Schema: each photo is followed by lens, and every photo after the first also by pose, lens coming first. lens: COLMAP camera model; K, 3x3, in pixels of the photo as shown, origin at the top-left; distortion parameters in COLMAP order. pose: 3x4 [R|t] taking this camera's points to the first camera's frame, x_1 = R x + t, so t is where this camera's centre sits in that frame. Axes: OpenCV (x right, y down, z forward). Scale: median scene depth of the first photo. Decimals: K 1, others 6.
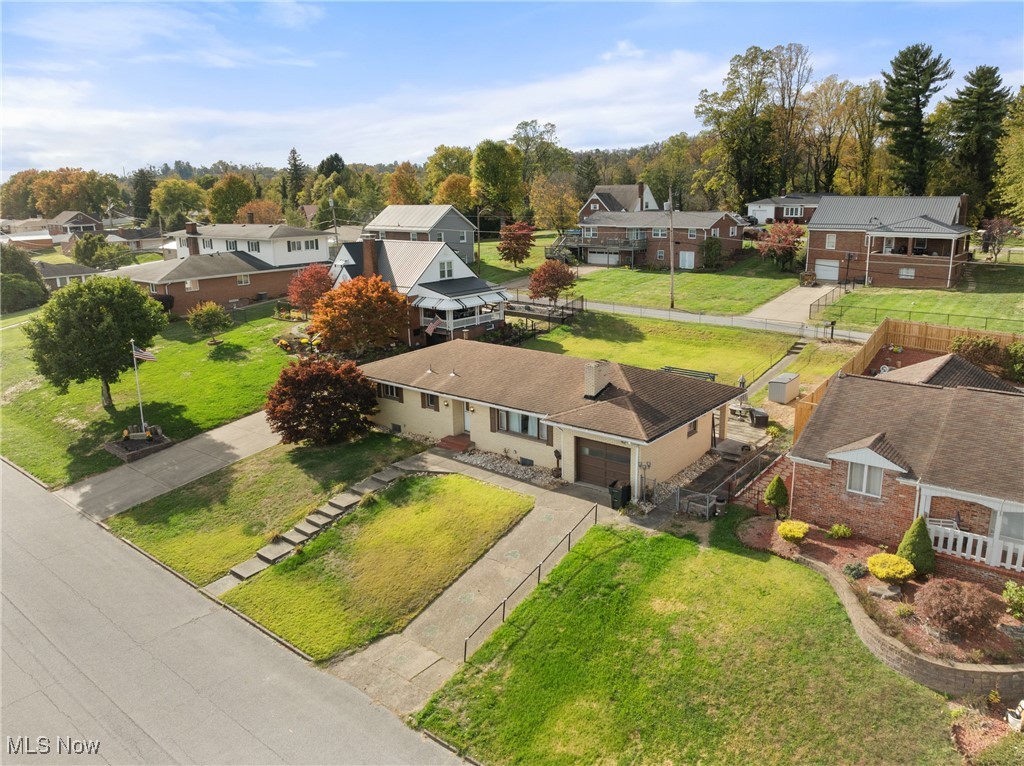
lens RADIAL K [[754.1, 0, 512.0], [0, 754.1, 383.0], [0, 0, 1]] dist [-0.008806, -0.000591]
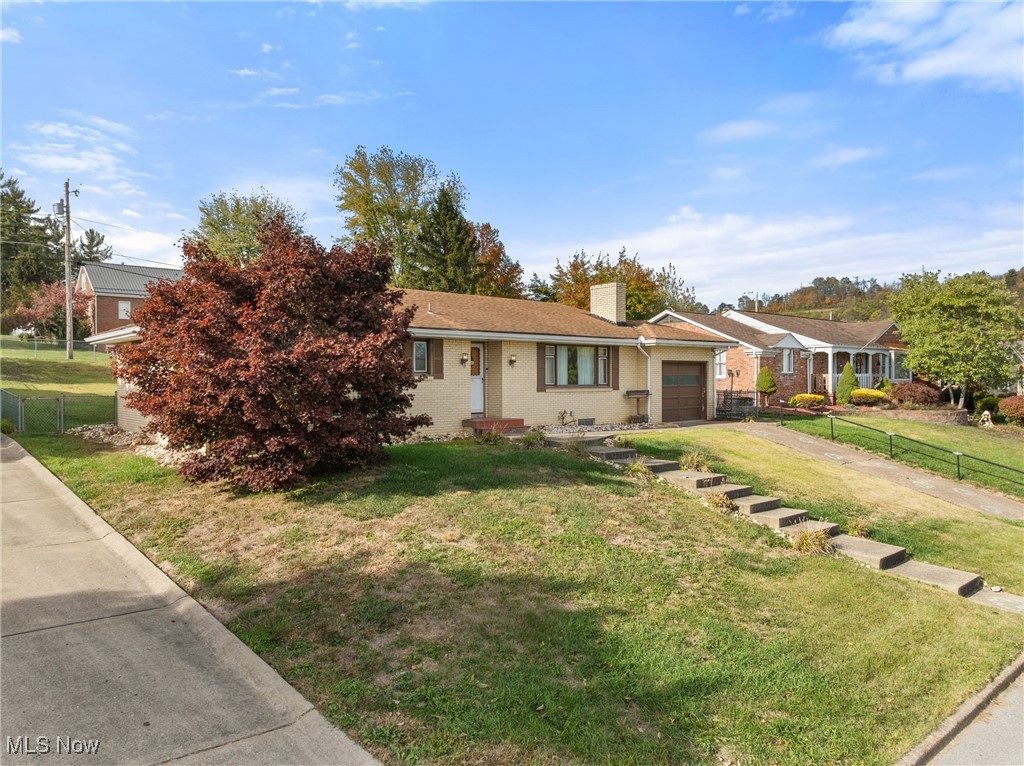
lens RADIAL K [[754.1, 0, 512.0], [0, 754.1, 383.0], [0, 0, 1]] dist [-0.008806, -0.000591]
pose [[0.157623, 0.012366, 0.987422, -0.673621], [0.243570, 0.968541, -0.051010, 0.087926], [-0.956989, 0.248547, 0.149652, 0.961816]]
